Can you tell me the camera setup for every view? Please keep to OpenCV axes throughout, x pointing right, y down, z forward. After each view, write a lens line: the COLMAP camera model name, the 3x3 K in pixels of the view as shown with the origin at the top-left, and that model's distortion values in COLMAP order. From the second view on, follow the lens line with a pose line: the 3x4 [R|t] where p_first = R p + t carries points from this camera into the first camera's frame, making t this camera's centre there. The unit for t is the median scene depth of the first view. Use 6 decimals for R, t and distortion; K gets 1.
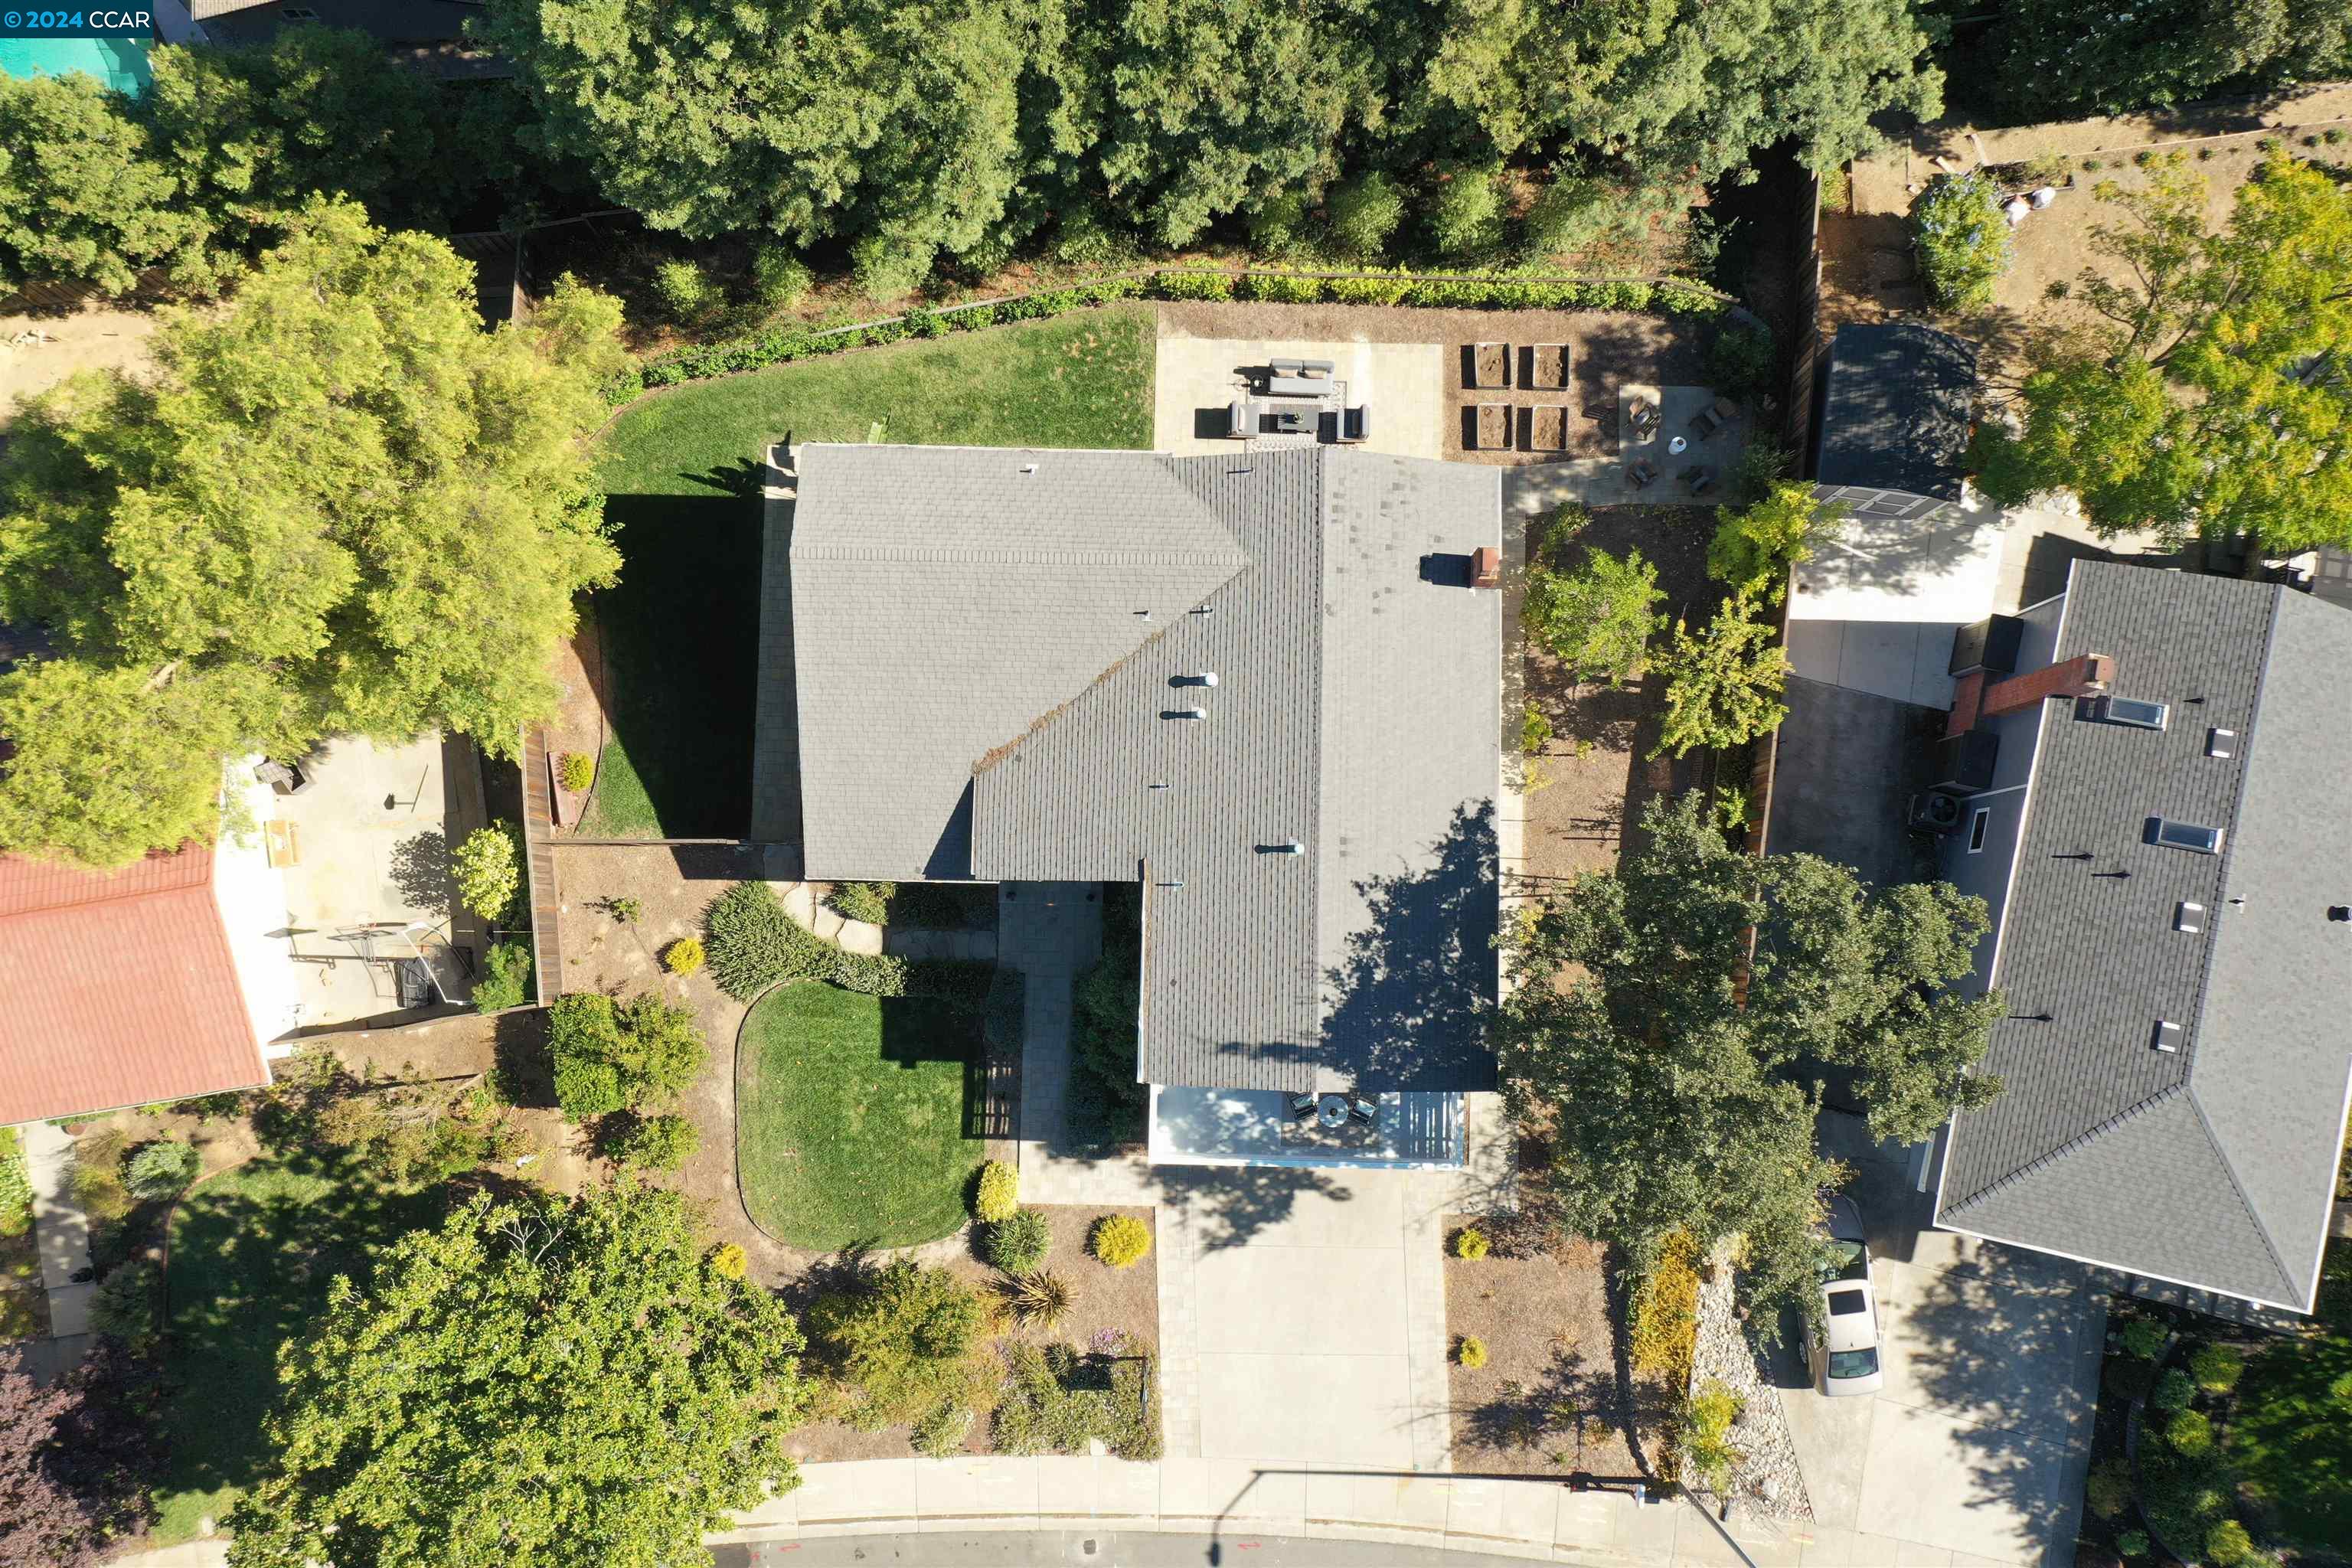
lens RADIAL K [[1860.2, 0, 1173.9], [0, 1860.2, 766.6], [0, 0, 1]] dist [0.010475, 0.004313]
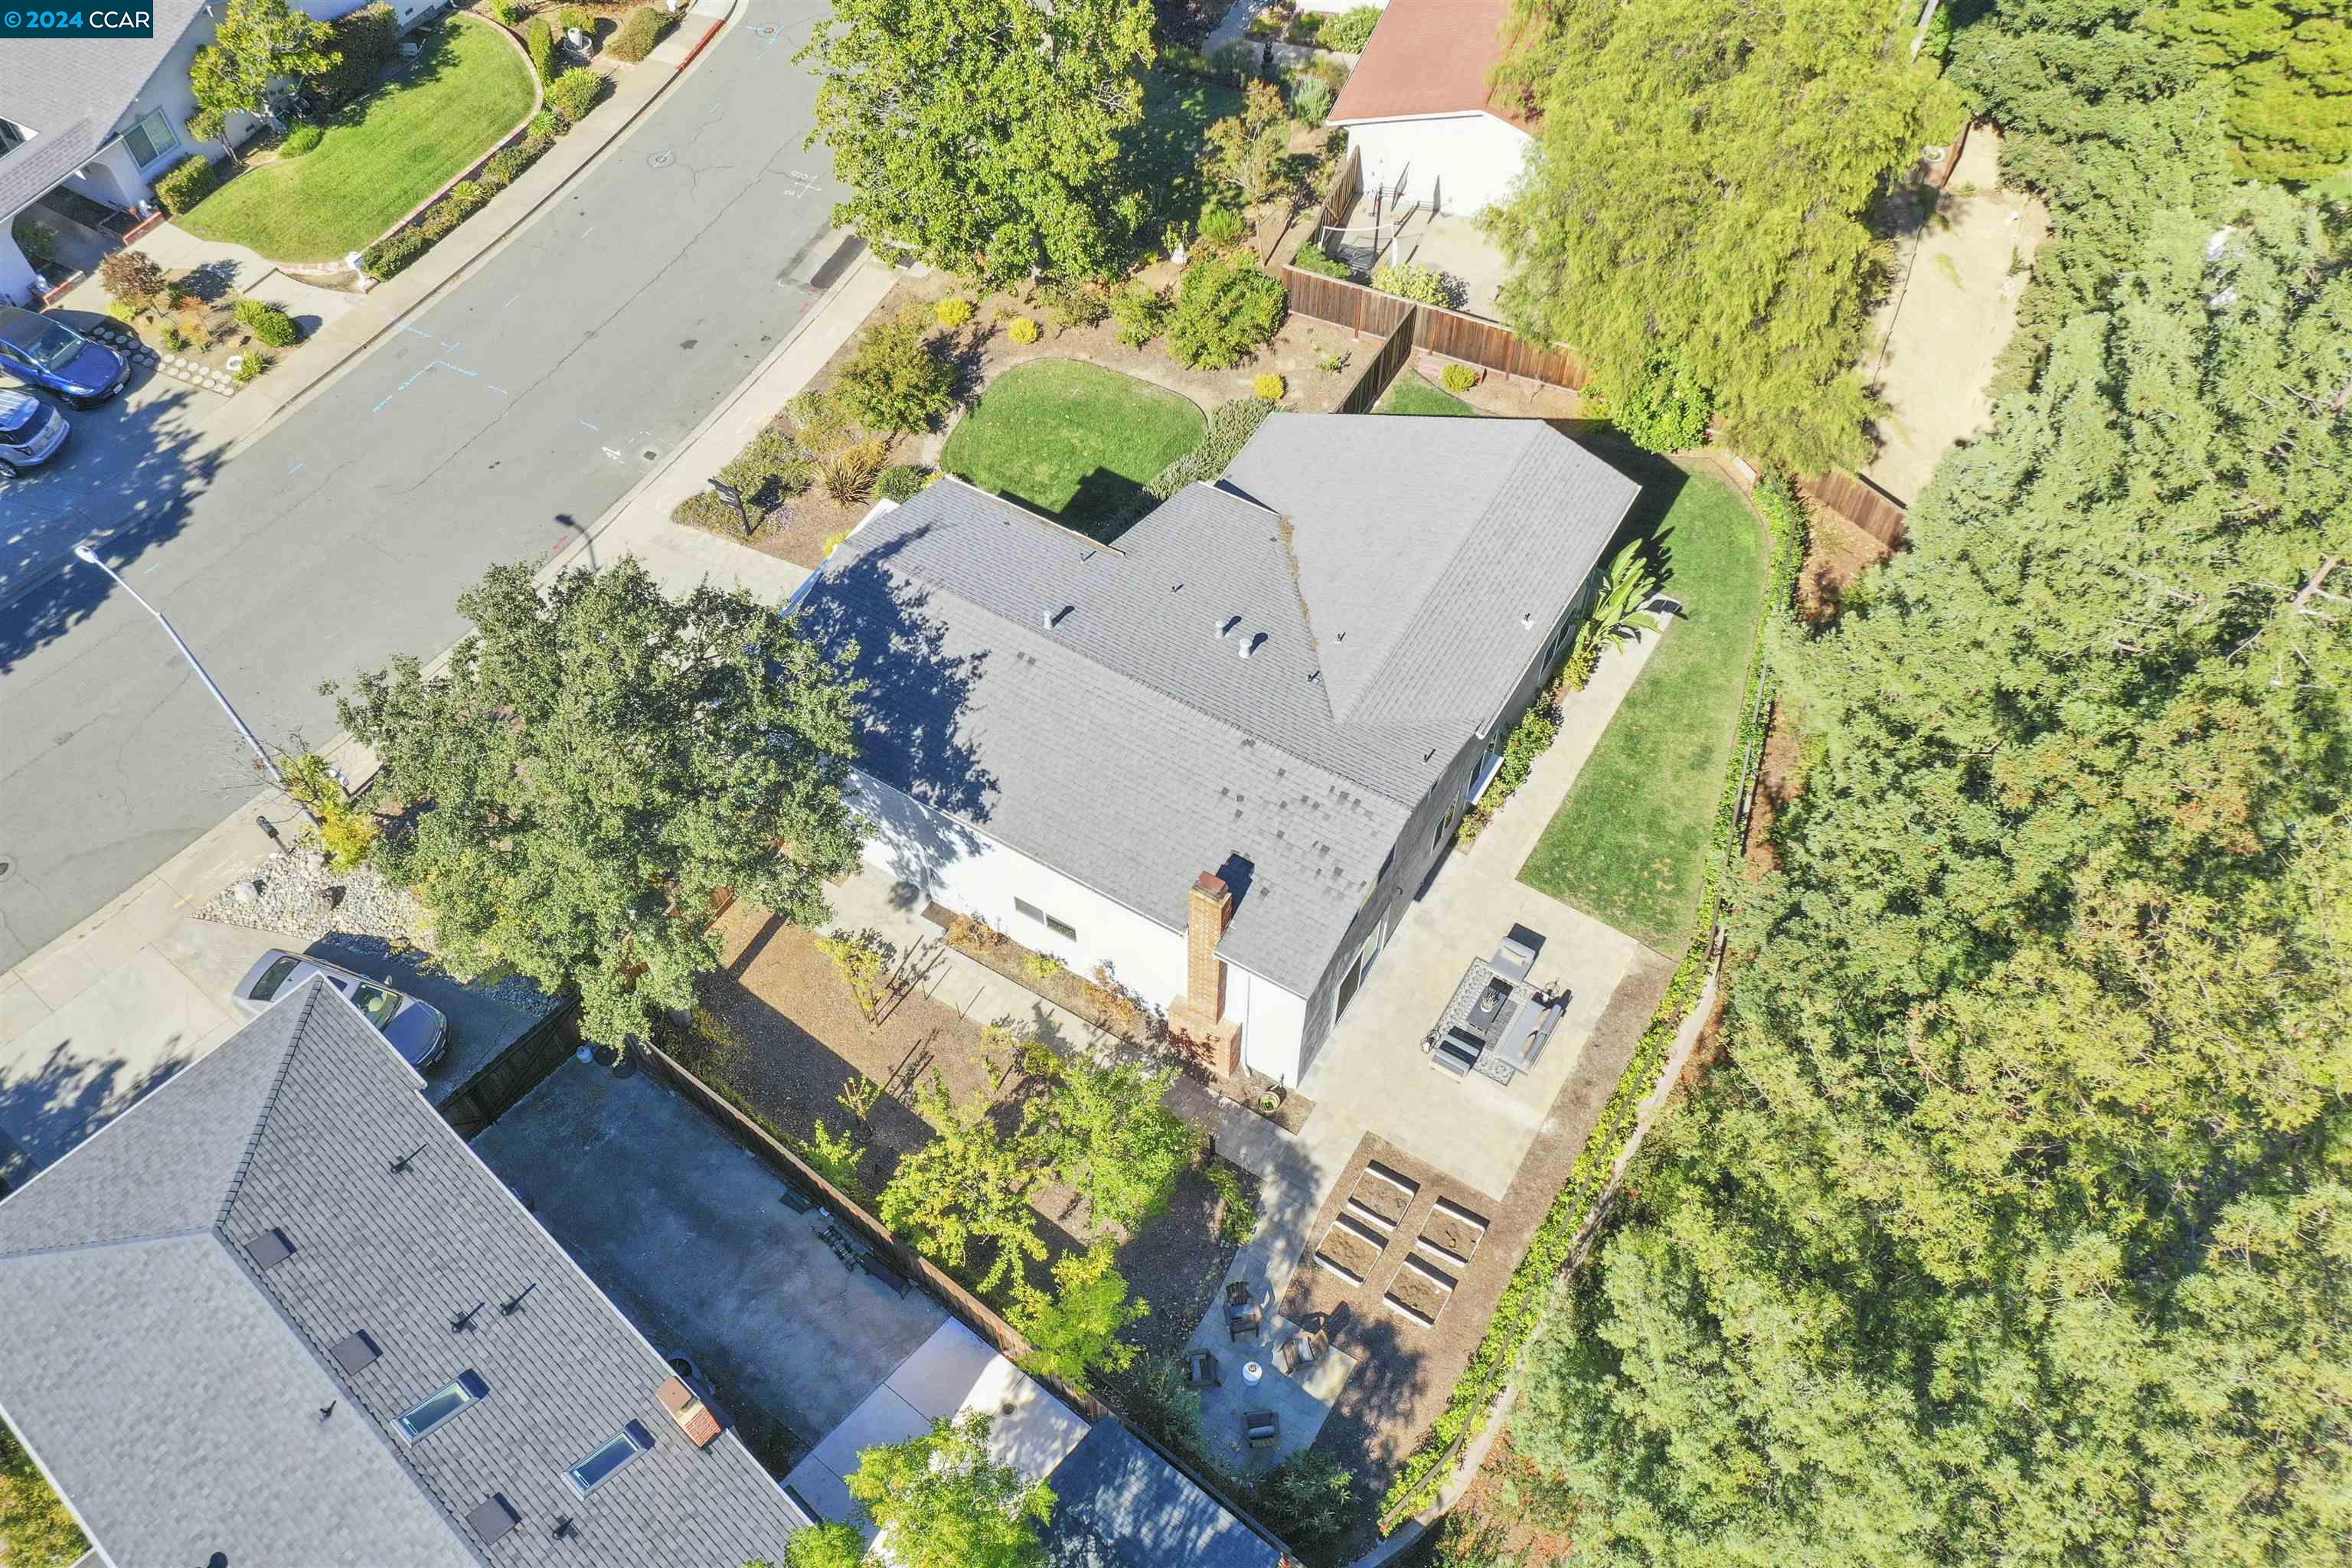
lens RADIAL K [[1860.2, 0, 1164.3], [0, 1860.2, 792.7], [0, 0, 1]] dist [0.010475, 0.004313]
pose [[-0.499053, 0.716701, -0.487120, 0.560635], [-0.861305, -0.348359, 0.369863, -0.391184], [0.095388, 0.604141, 0.791148, 0.272304]]
